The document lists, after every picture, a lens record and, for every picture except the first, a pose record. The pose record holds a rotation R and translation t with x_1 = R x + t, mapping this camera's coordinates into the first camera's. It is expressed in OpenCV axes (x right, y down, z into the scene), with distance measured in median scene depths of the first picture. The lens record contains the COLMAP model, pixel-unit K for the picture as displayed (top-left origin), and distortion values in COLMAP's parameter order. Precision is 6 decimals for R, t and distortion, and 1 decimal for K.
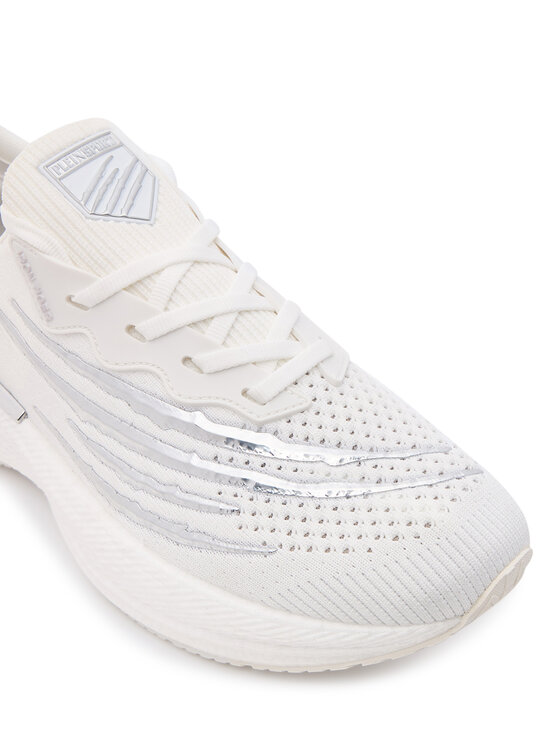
lens RADIAL K [[1217.7, 0, 280.0], [0, 1217.7, 373.0], [0, 0, 1]] dist [-0.245064, 0.028370]
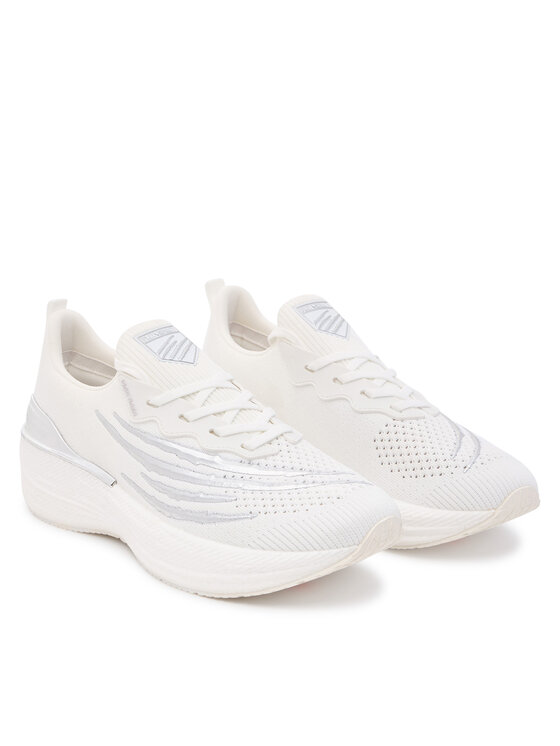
lens RADIAL K [[1587.1, 0, 280.0], [0, 1587.1, 373.0], [0, 0, 1]] dist [-0.014410, -0.041439]
pose [[0.999506, -0.001891, -0.031357, 0.102942], [-0.011674, 0.904345, -0.426642, 0.934067], [0.029164, 0.426798, 0.903877, -1.206054]]
